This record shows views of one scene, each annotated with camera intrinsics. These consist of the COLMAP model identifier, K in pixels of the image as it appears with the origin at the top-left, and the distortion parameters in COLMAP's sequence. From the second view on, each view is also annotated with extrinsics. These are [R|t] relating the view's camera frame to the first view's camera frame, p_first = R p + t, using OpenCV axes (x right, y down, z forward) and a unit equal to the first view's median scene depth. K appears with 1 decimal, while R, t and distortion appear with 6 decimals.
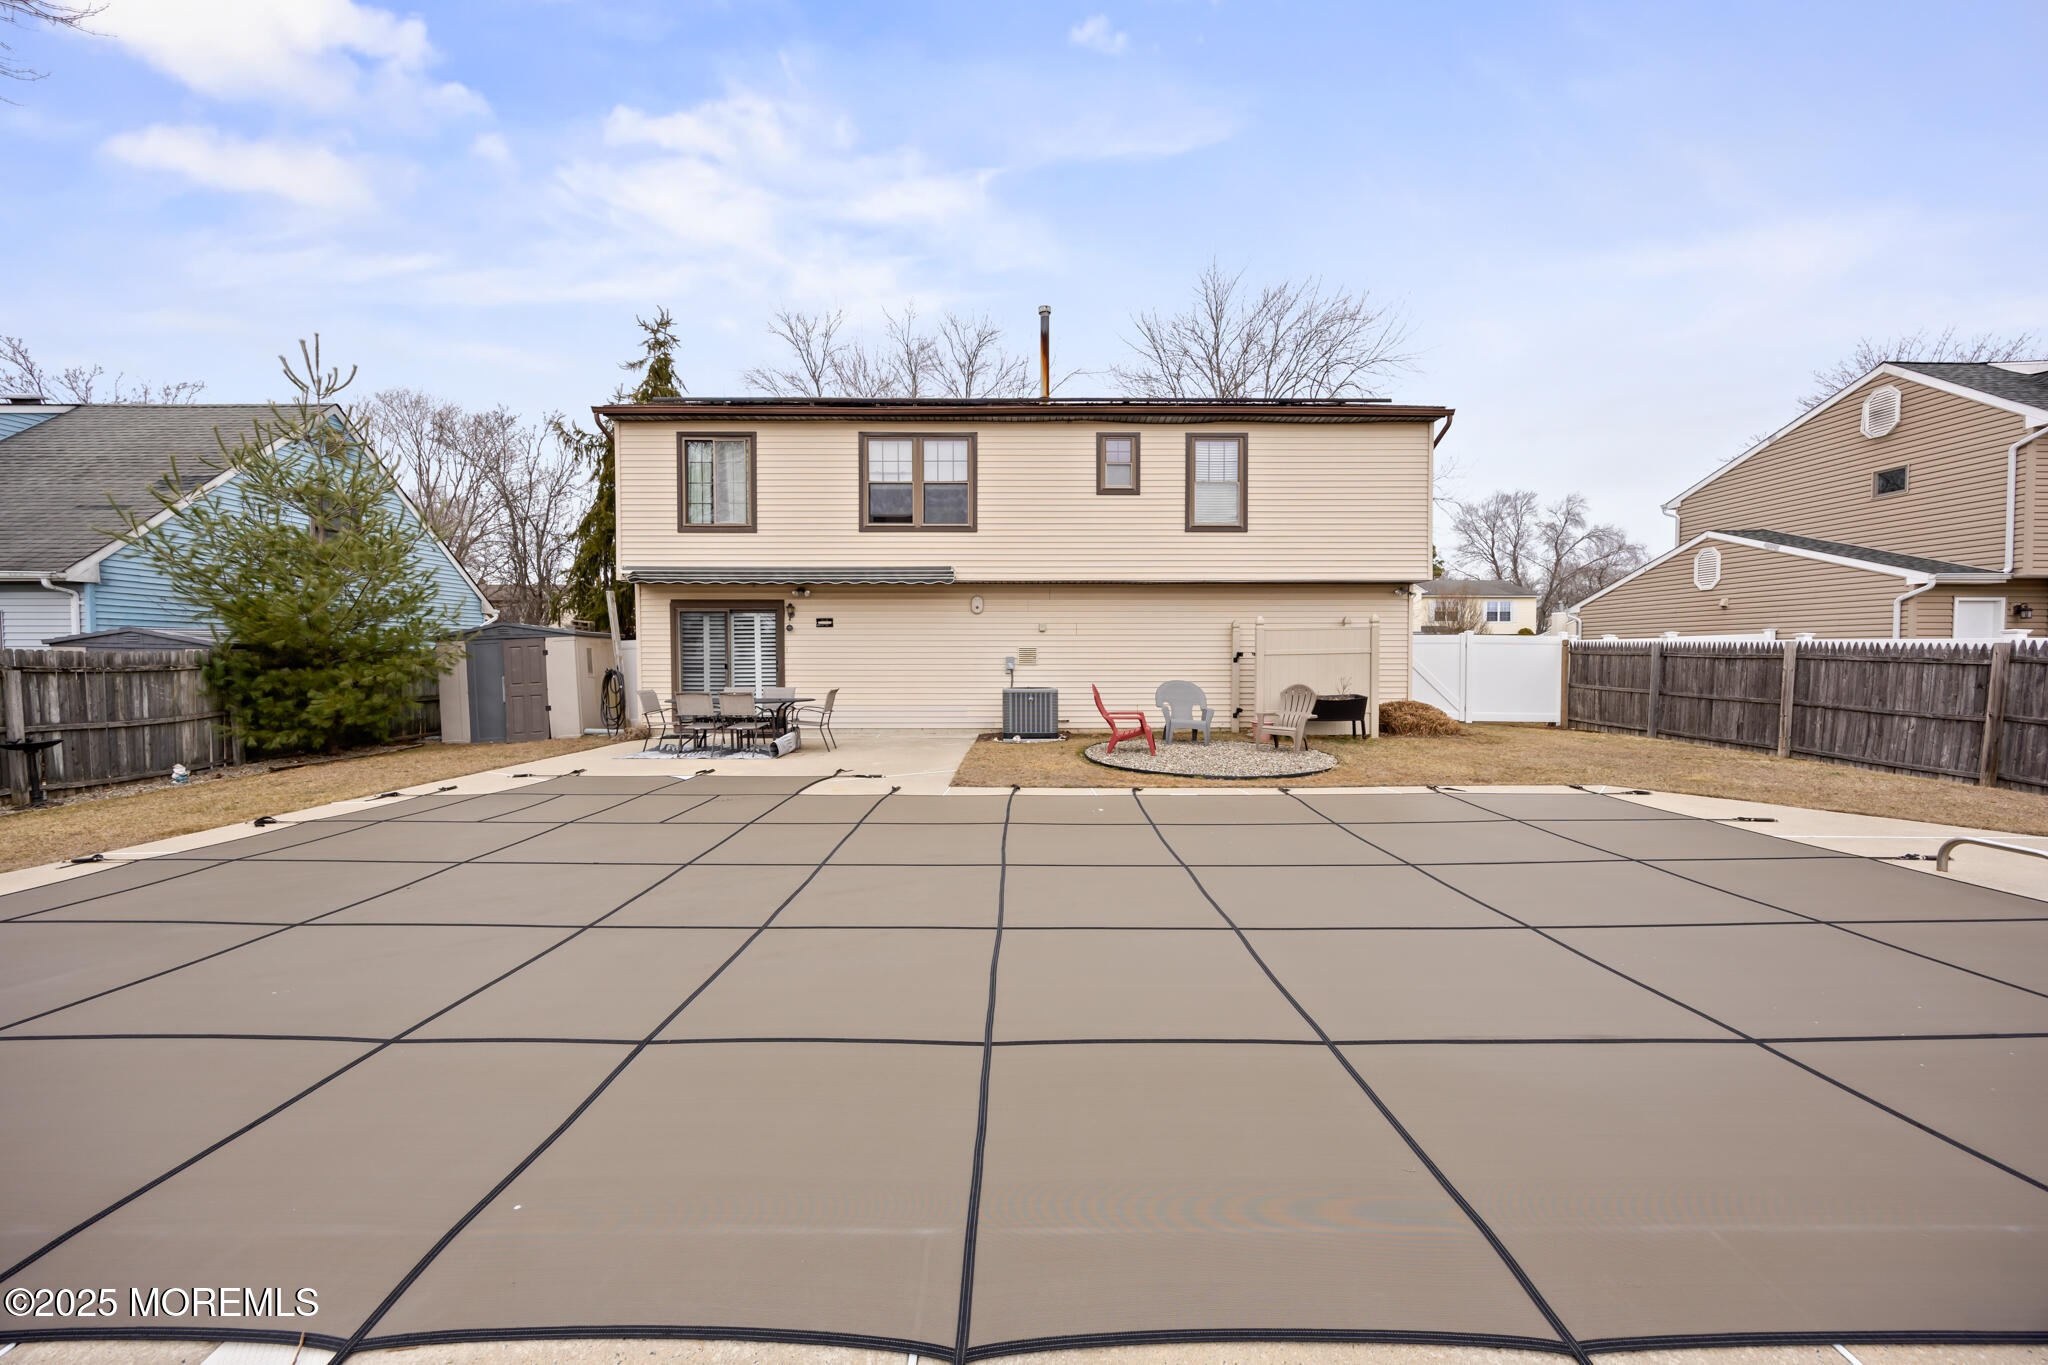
lens RADIAL K [[781.1, 0, 1024.0], [0, 781.1, 682.5], [0, 0, 1]] dist [-0.000116, -0.000068]
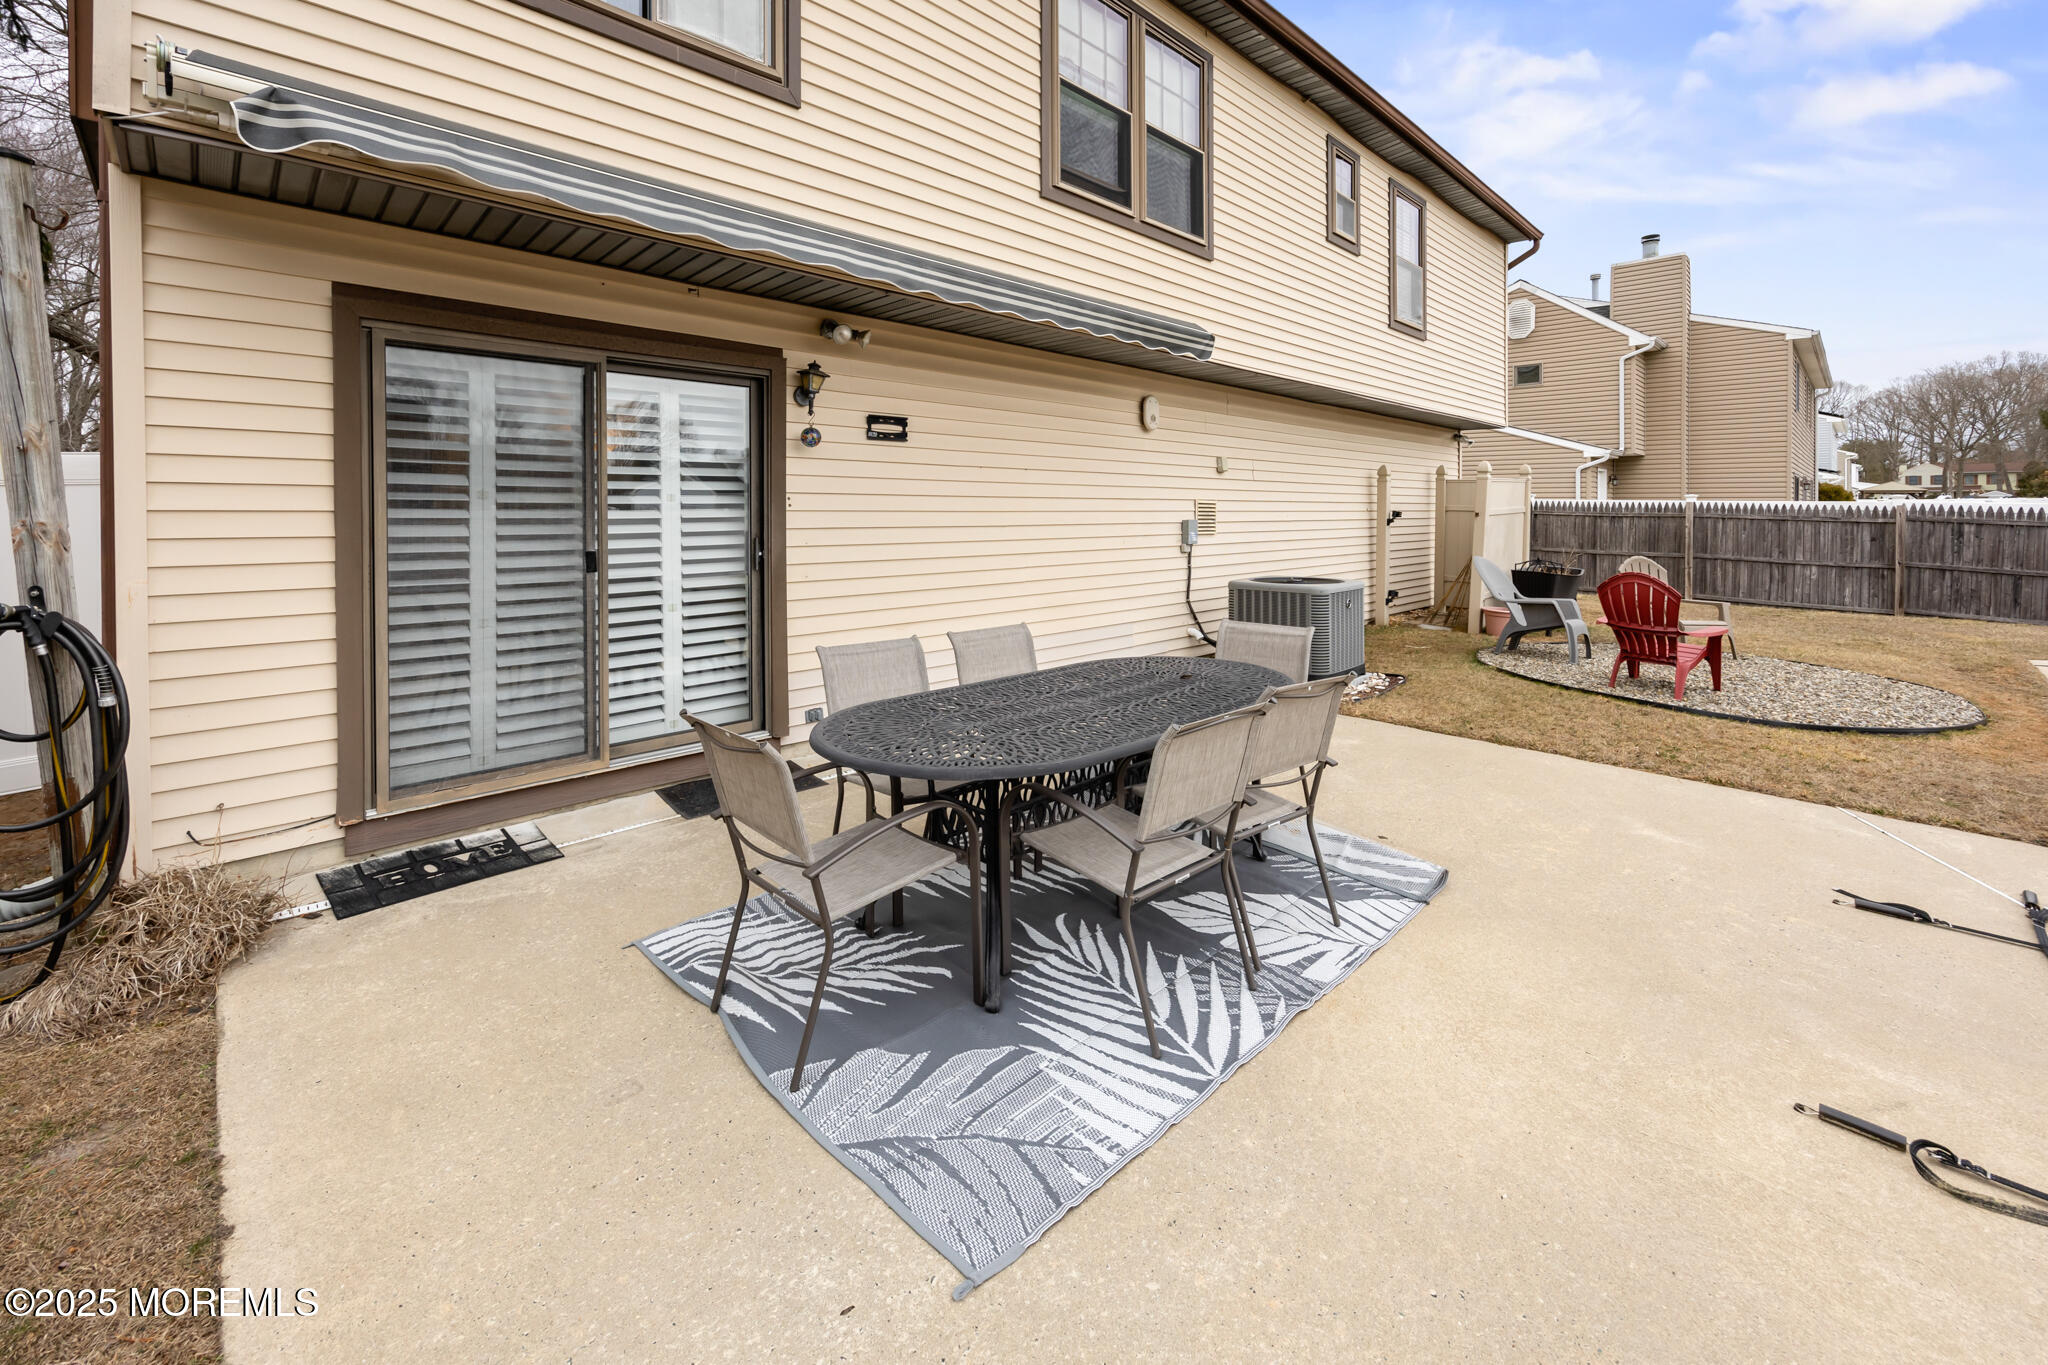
lens RADIAL K [[847.2, 0, 1028.3], [0, 847.2, 512.8], [0, 0, 1]] dist [0.001158, 0.000105]
pose [[0.710085, -0.001660, 0.704114, -0.508102], [0.021229, 0.999593, -0.019052, -0.030295], [-0.703796, 0.028476, 0.709832, 0.714010]]
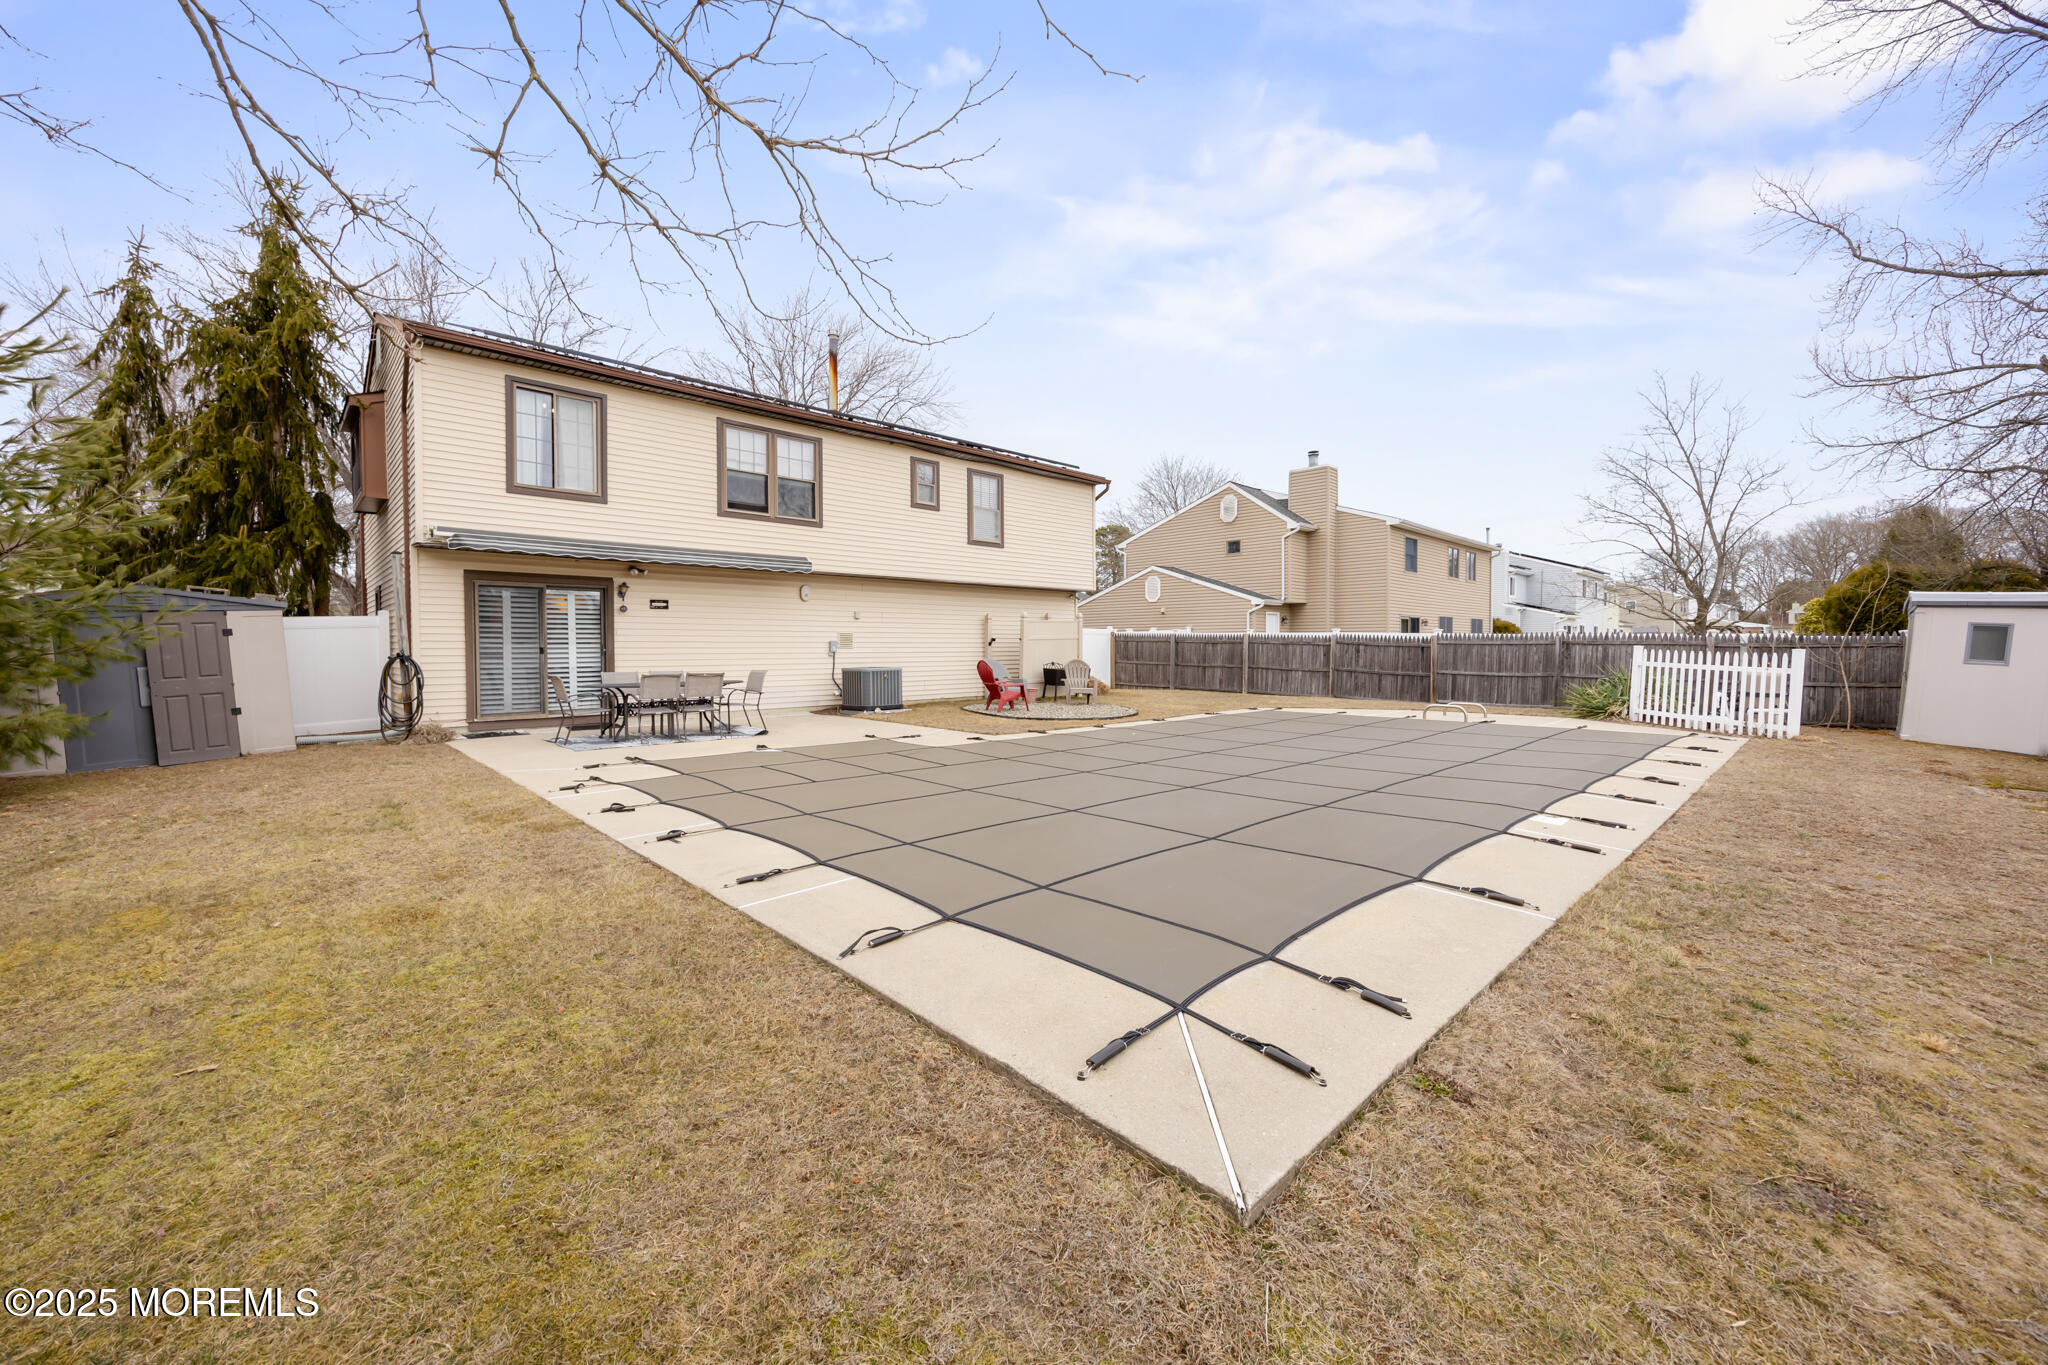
lens RADIAL K [[798.7, 0, 1023.7], [0, 798.7, 658.1], [0, 0, 1]] dist [-0.002499, -0.000168]
pose [[0.725174, -0.011007, 0.688477, -0.635400], [0.025296, 0.999623, -0.010663, 0.011377], [-0.688101, 0.025148, 0.725179, -0.012611]]
